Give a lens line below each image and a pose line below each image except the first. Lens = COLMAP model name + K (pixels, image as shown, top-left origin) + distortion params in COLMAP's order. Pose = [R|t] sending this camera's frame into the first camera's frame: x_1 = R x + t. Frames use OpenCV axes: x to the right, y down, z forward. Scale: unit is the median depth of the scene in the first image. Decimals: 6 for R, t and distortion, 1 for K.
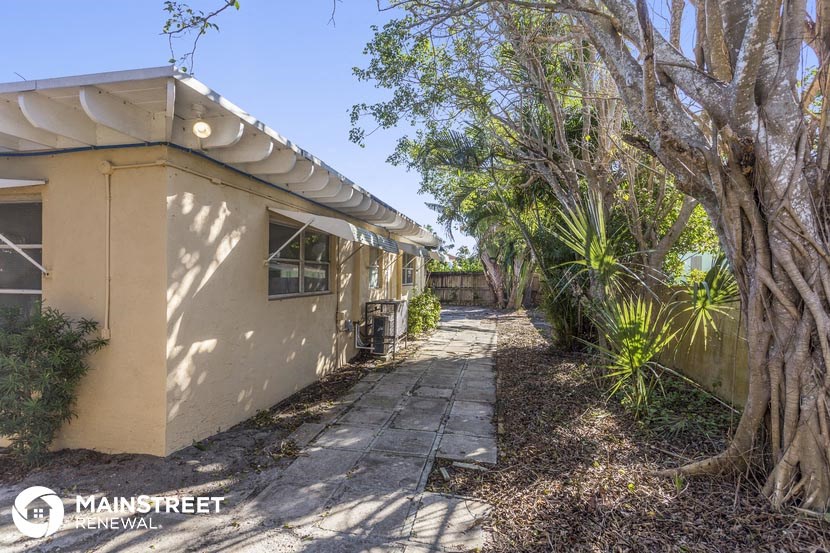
lens RADIAL K [[404.5, 0, 414.7], [0, 404.5, 282.0], [0, 0, 1]] dist [0.018908, 0.000254]
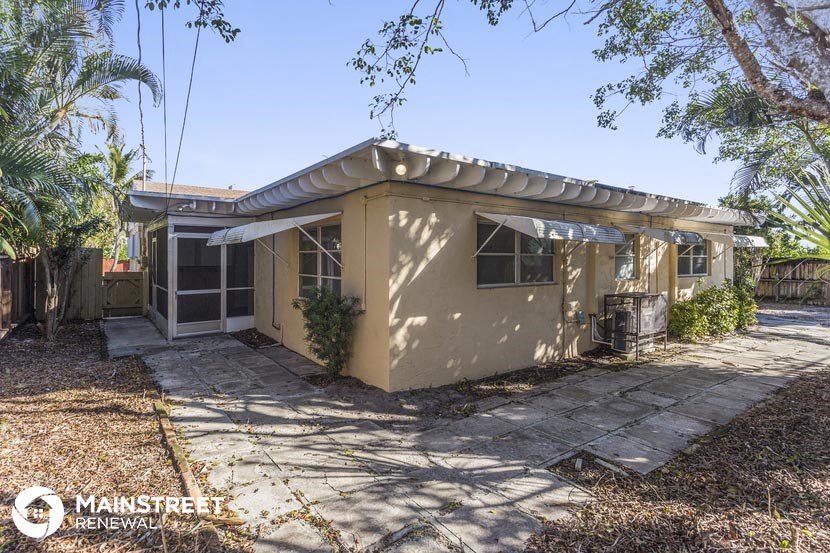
lens RADIAL K [[420.6, 0, 414.5], [0, 420.6, 269.2], [0, 0, 1]] dist [-0.001890, 0.011653]
pose [[0.751711, 0.008971, -0.659432, 0.404840], [-0.007719, 0.999959, 0.004804, -0.022849], [0.659448, 0.001479, 0.751749, -0.071113]]
